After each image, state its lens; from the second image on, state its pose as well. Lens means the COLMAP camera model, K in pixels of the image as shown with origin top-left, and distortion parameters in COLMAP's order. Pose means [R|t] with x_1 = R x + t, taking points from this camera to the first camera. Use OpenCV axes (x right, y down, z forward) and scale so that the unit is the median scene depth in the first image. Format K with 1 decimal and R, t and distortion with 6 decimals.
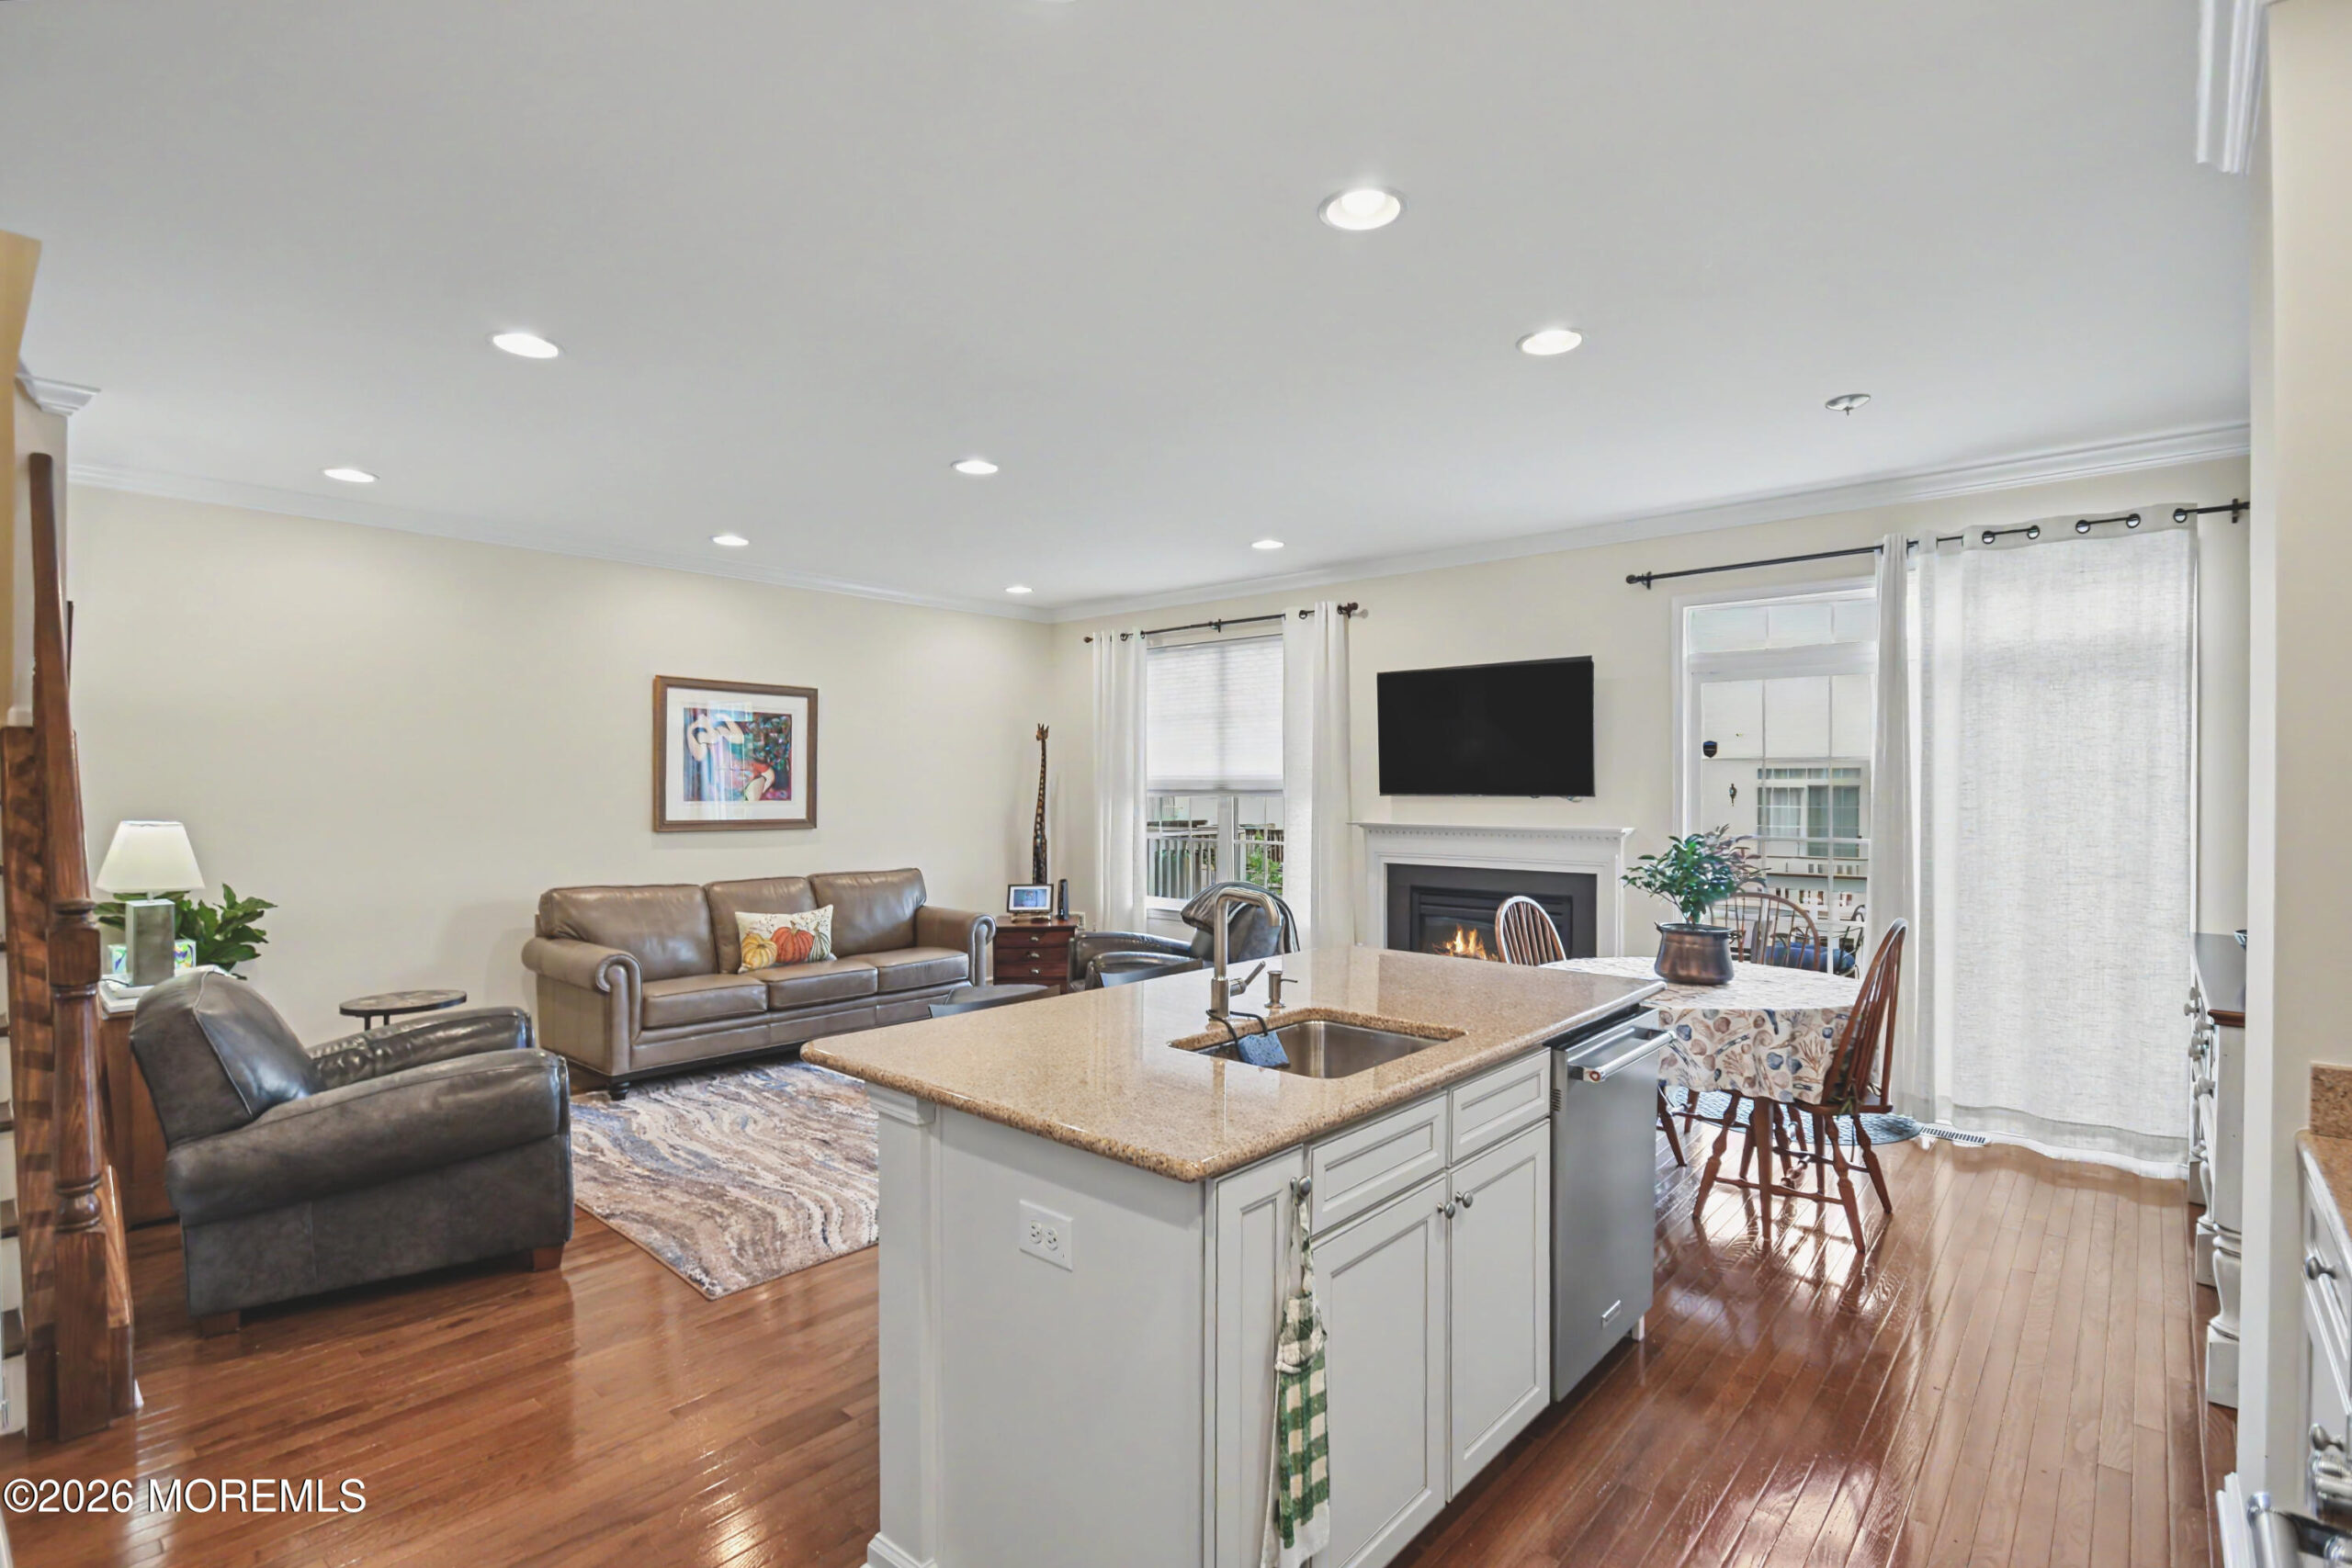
lens RADIAL K [[1110.2, 0, 1189.4], [0, 1110.2, 799.4], [0, 0, 1]] dist [-0.015752, -0.000119]
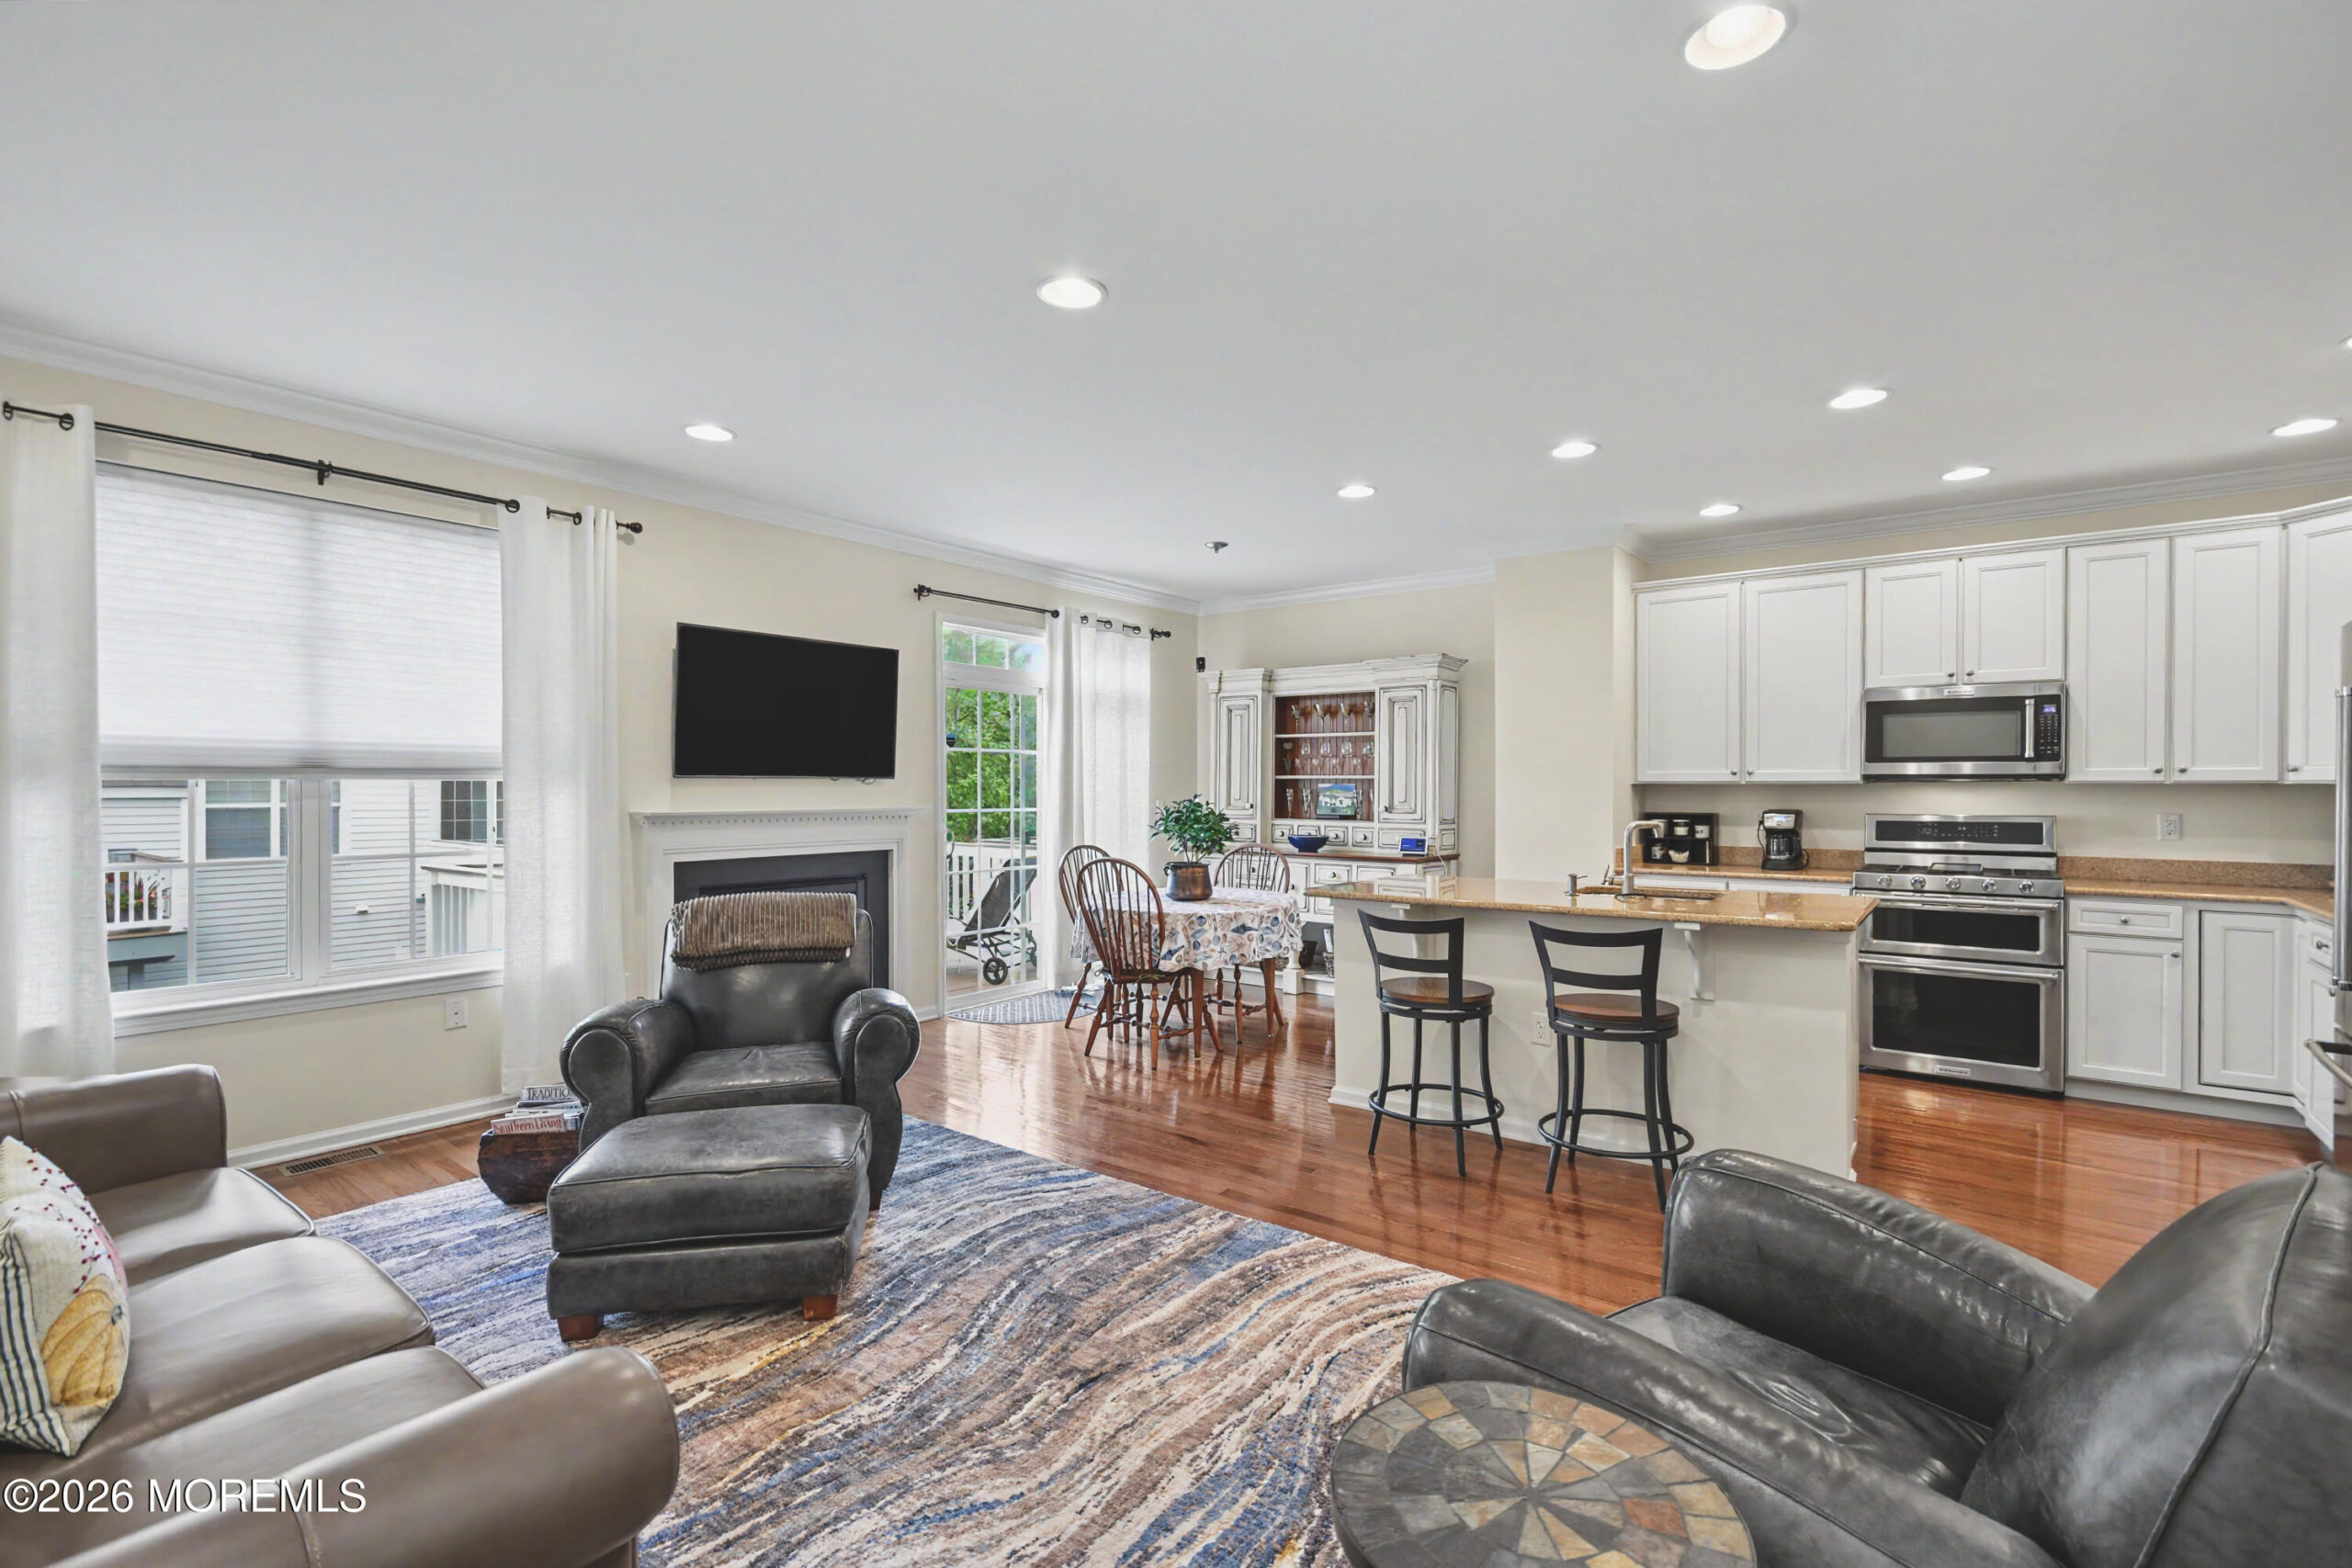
lens RADIAL K [[1050.8, 0, 1157.2], [0, 1050.8, 794.1], [0, 0, 1]] dist [0.002291, 0.000513]
pose [[-0.051744, -0.008903, 0.998621, -0.679708], [0.006704, 0.999935, 0.009262, 0.005233], [-0.998638, 0.007174, -0.051681, 0.781486]]
